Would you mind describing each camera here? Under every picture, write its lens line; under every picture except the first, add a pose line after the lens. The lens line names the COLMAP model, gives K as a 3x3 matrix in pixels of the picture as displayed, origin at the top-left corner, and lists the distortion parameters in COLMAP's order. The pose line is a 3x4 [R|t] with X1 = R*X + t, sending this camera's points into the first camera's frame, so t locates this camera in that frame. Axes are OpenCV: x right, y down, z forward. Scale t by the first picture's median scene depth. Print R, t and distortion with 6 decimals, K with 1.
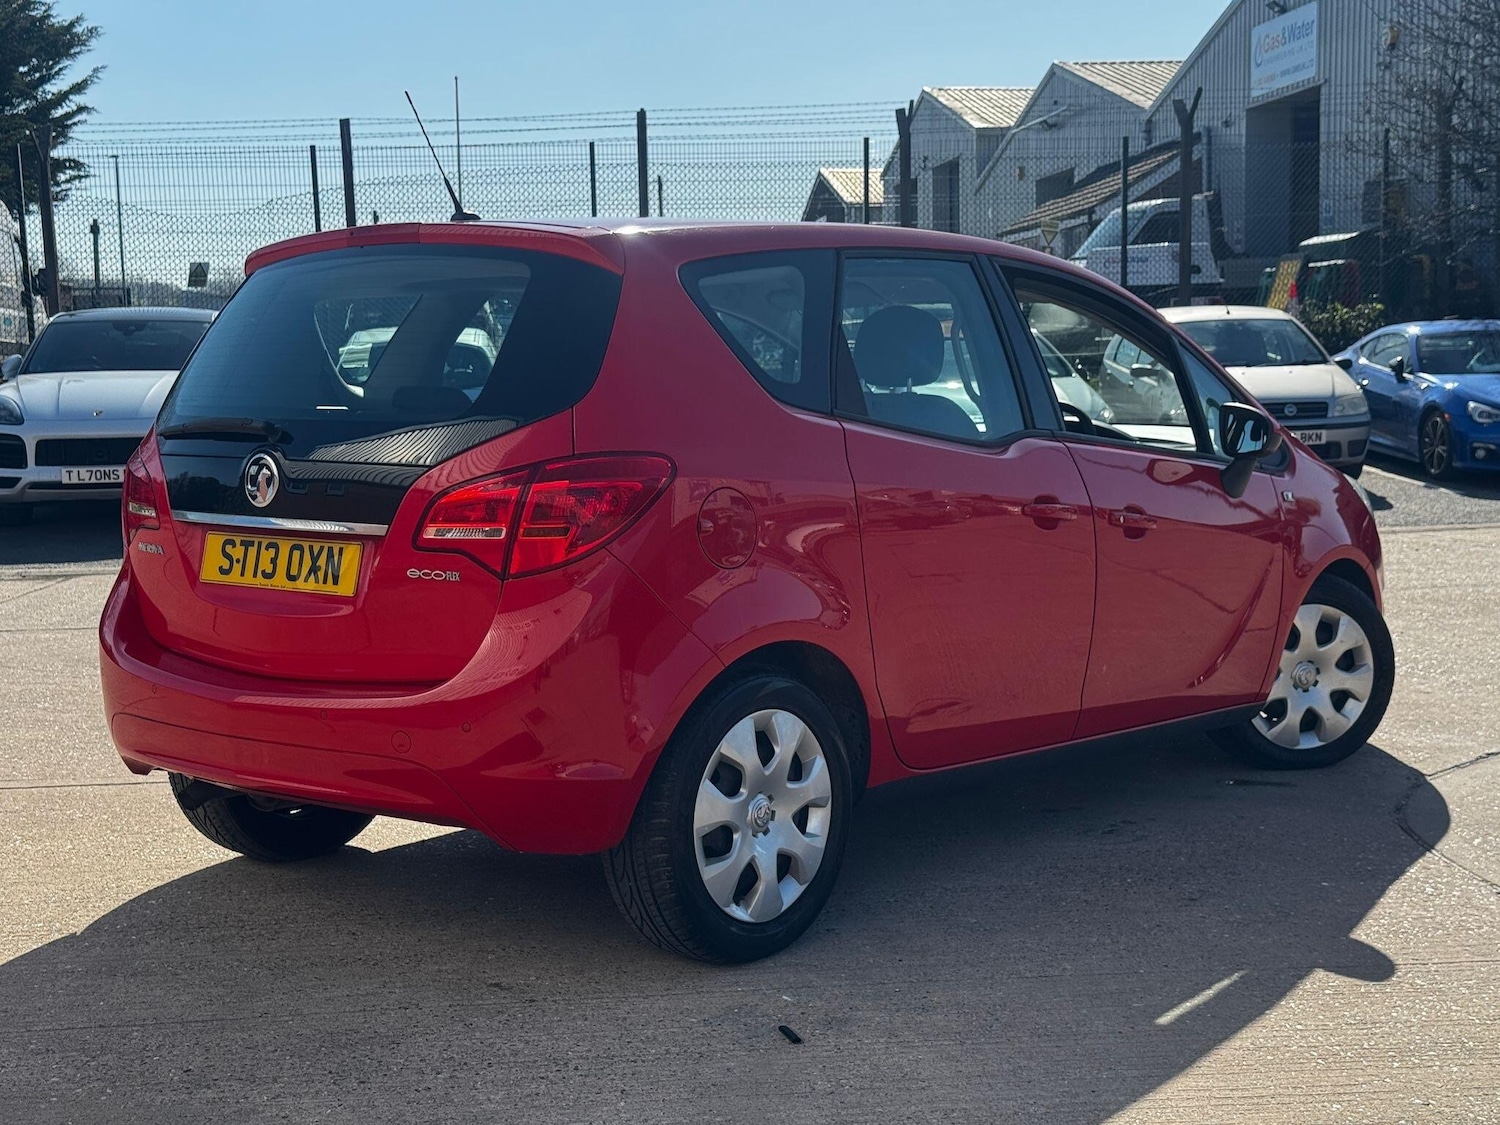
lens RADIAL K [[2082.5, 0, 748.7], [0, 2082.5, 570.7], [0, 0, 1]] dist [0.231953, -0.518140]
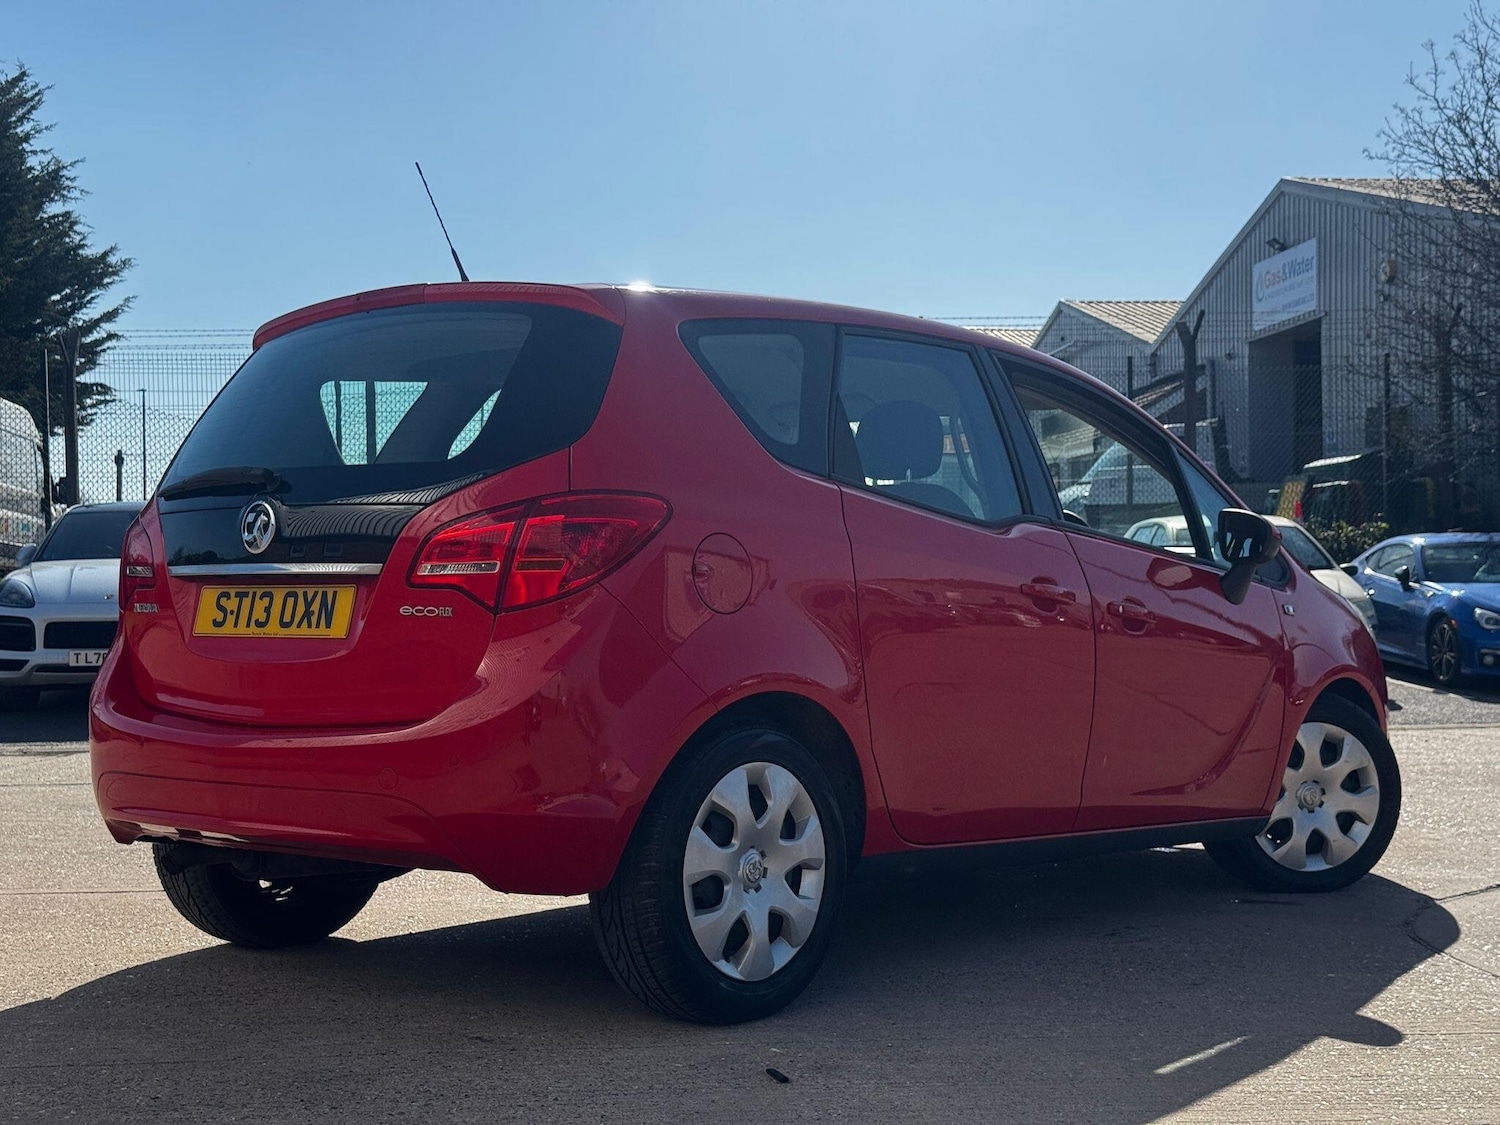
lens RADIAL K [[2082.5, 0, 748.7], [0, 2082.5, 570.7], [0, 0, 1]] dist [0.231953, -0.518140]
pose [[0.999898, 0.013204, -0.005503, 0.005315], [-0.013735, 0.993692, -0.111299, 0.060313], [0.003999, 0.111363, 0.993772, 0.005459]]
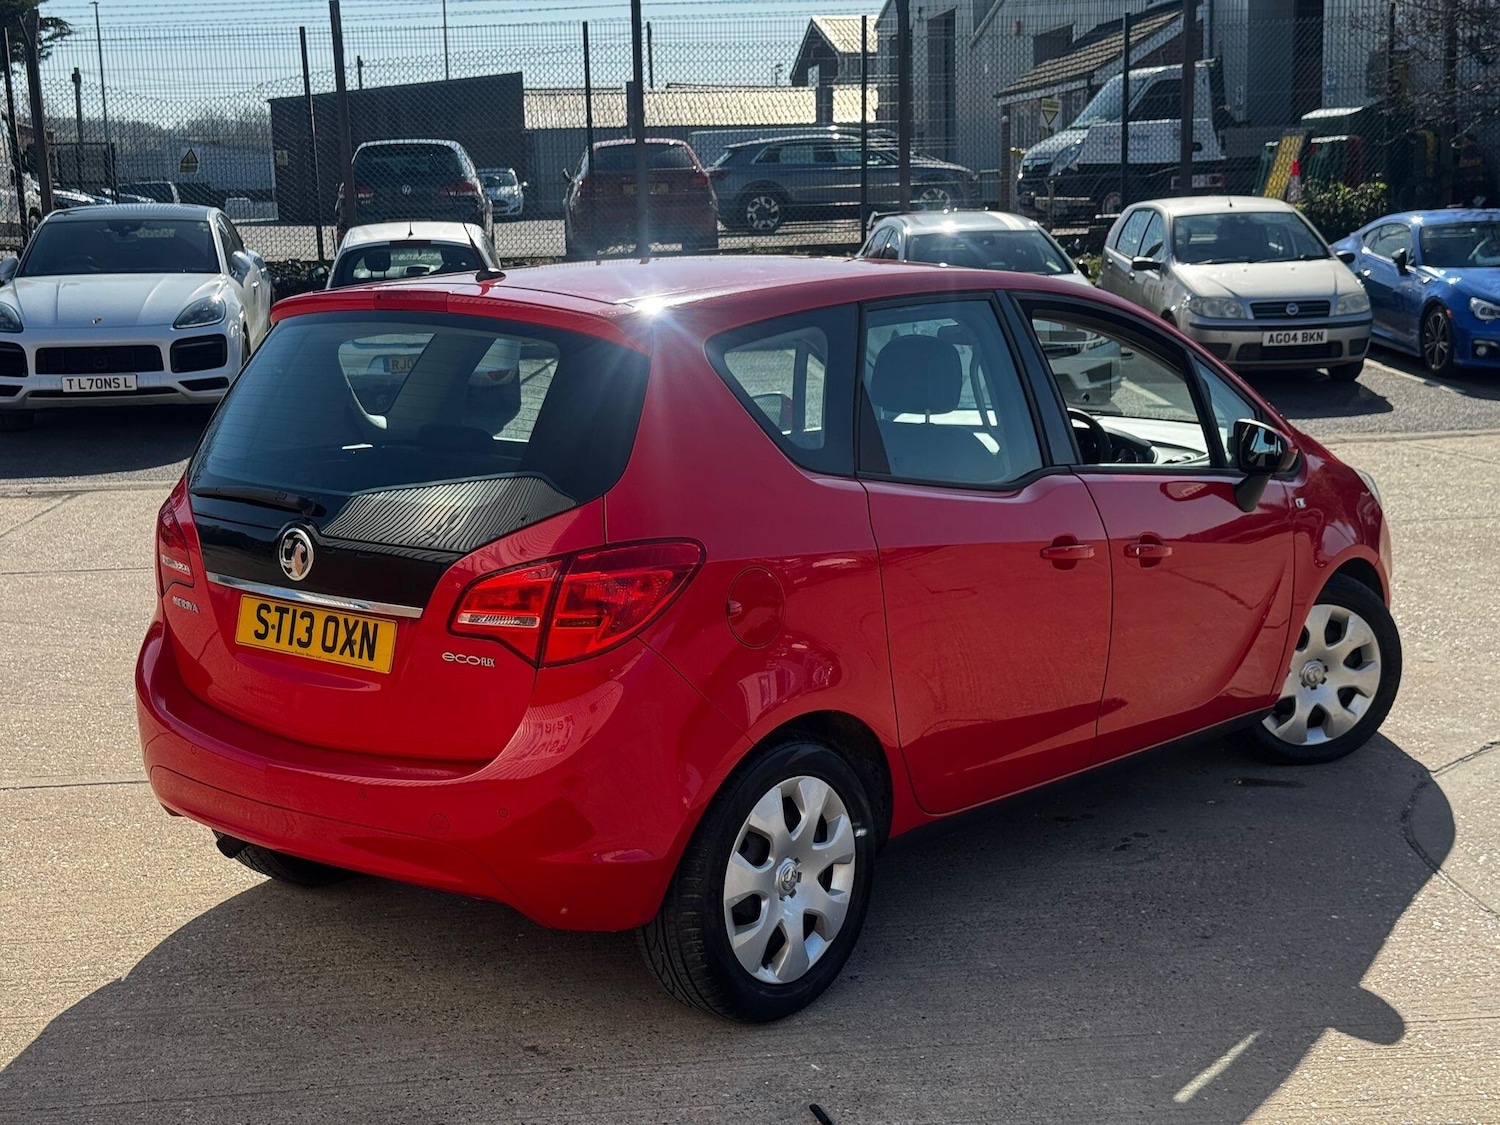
lens RADIAL K [[2081.8, 0, 737.1], [0, 2081.8, 566.6], [0, 0, 1]] dist [0.228940, -0.517312]
pose [[0.999990, -0.003908, -0.001966, -0.011394], [0.004033, 0.997668, 0.068140, -0.073786], [0.001695, -0.068147, 0.997674, -0.009333]]
